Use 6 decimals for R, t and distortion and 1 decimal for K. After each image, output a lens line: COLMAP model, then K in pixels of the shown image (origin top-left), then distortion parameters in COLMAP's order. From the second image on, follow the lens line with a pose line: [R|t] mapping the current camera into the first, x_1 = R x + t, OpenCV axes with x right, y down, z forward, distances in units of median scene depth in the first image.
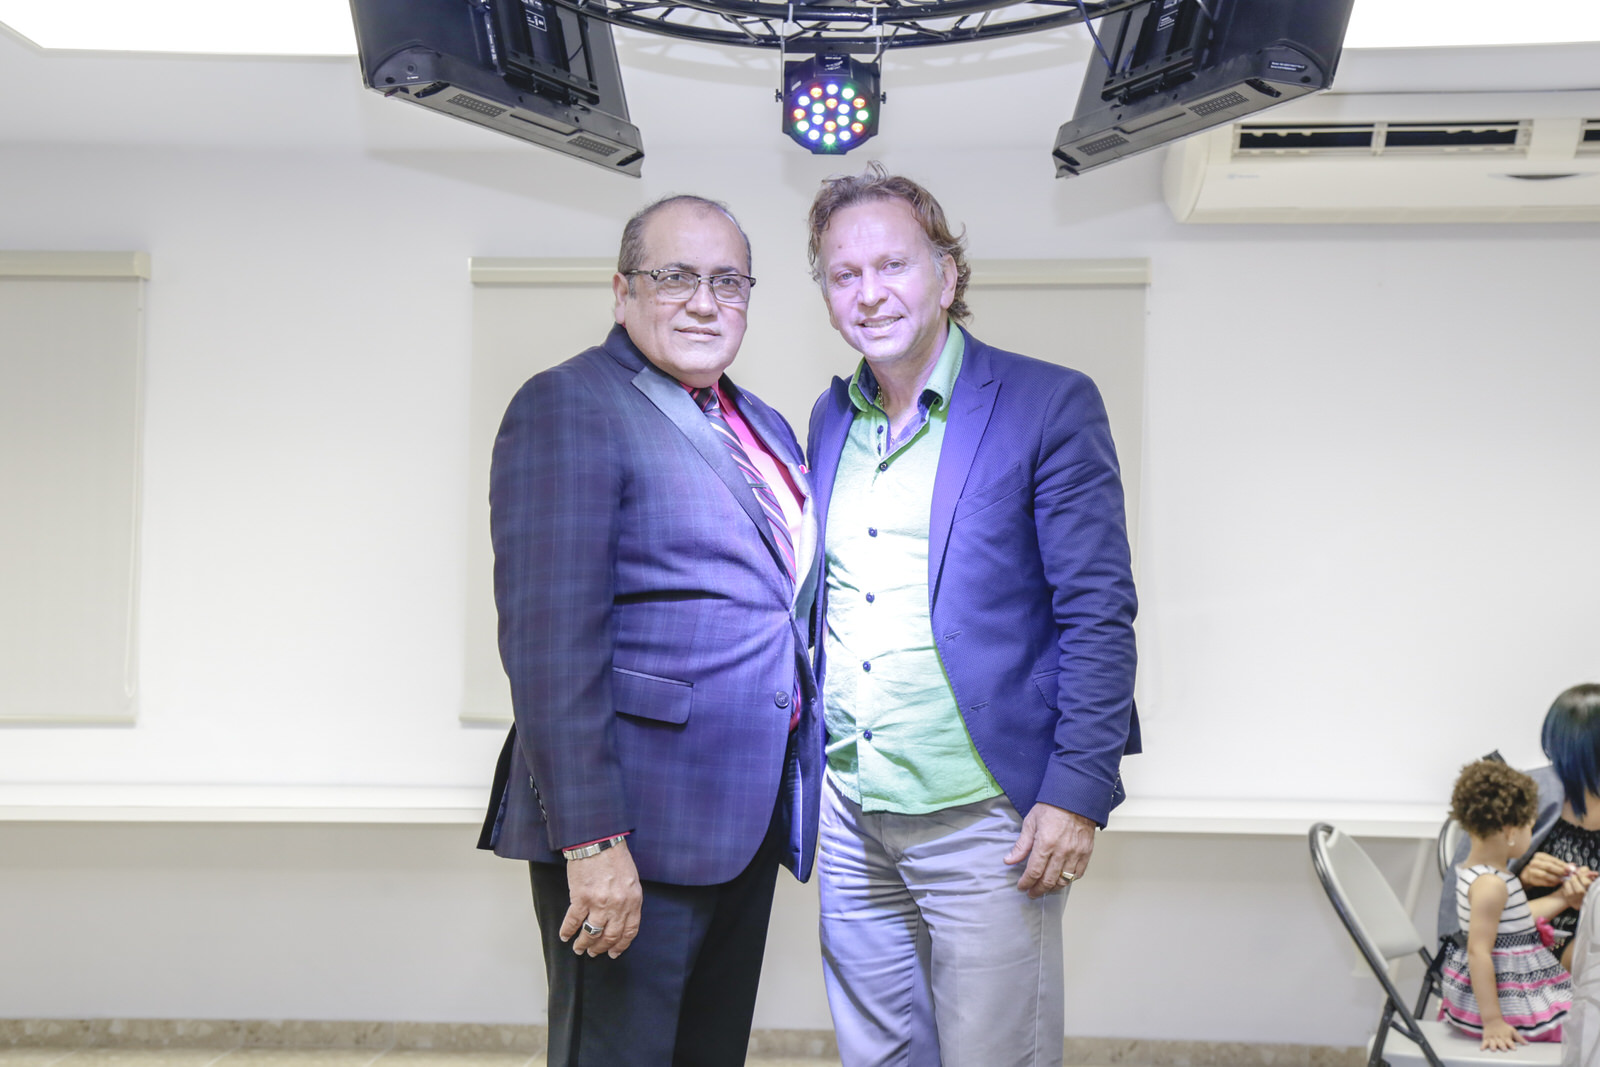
lens RADIAL K [[1984.8, 0, 816.8], [0, 1984.8, 543.6], [0, 0, 1]] dist [0.089754, 0.096045]
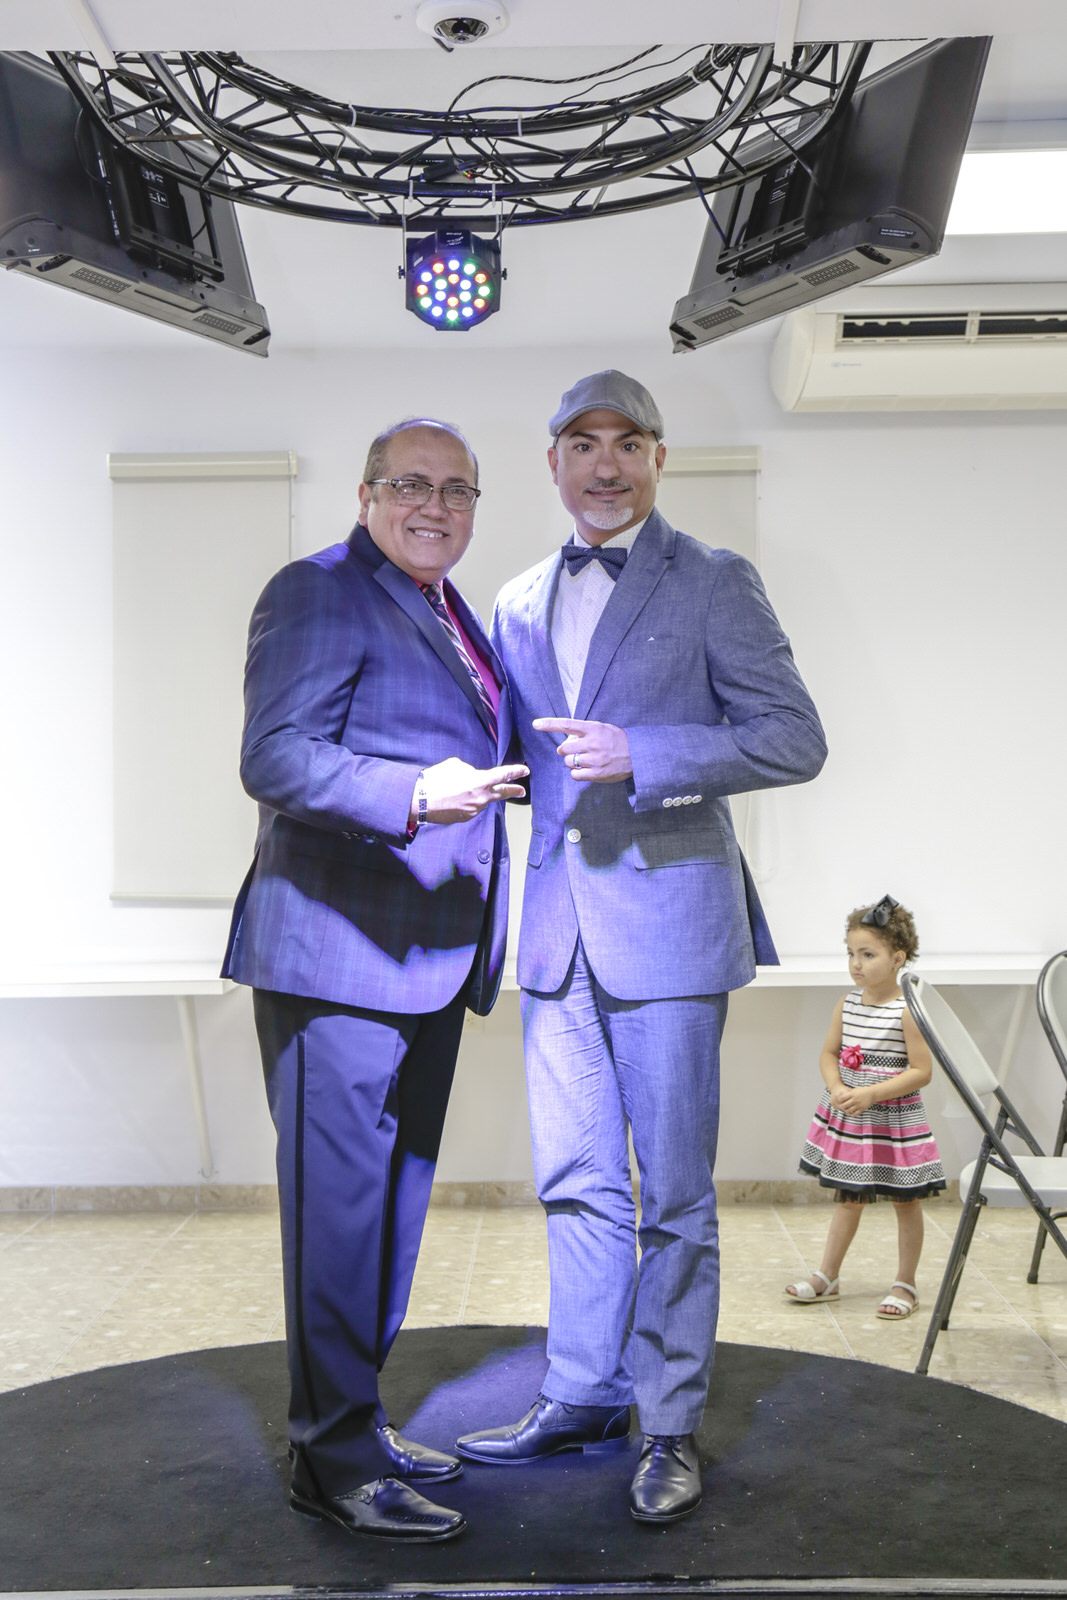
lens RADIAL K [[1848.1, 0, 534.0], [0, 1848.1, 786.9], [0, 0, 1]] dist [0.068857, 0.019734]
pose [[0.998765, -0.021606, 0.044735, 0.000369], [0.020307, 0.999364, 0.029304, 0.011500], [-0.045340, -0.028360, 0.998569, 0.041297]]
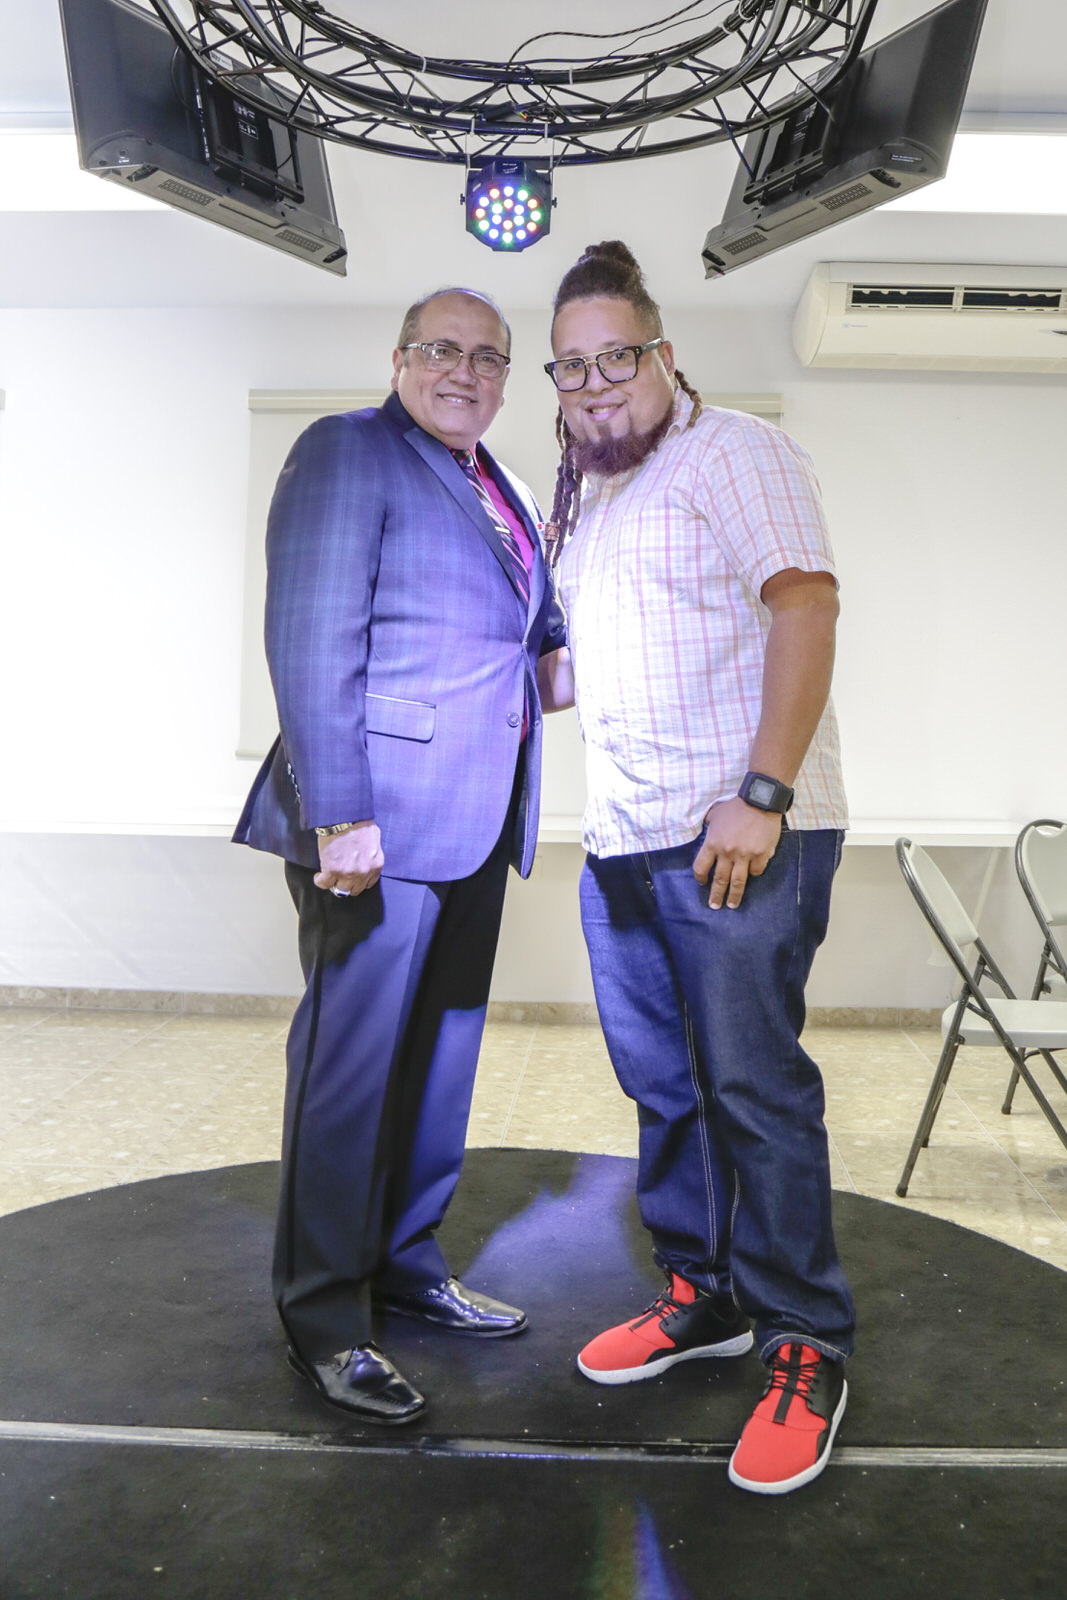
lens RADIAL K [[1431.0, 0, 588.2], [0, 1431.0, 600.3], [0, 0, 1]] dist [-0.099759, 0.066835]
pose [[0.999463, 0.005389, 0.032320, 0.027444], [-0.004550, 0.999652, -0.025975, 0.026073], [-0.032449, 0.025814, 0.999140, 0.189113]]
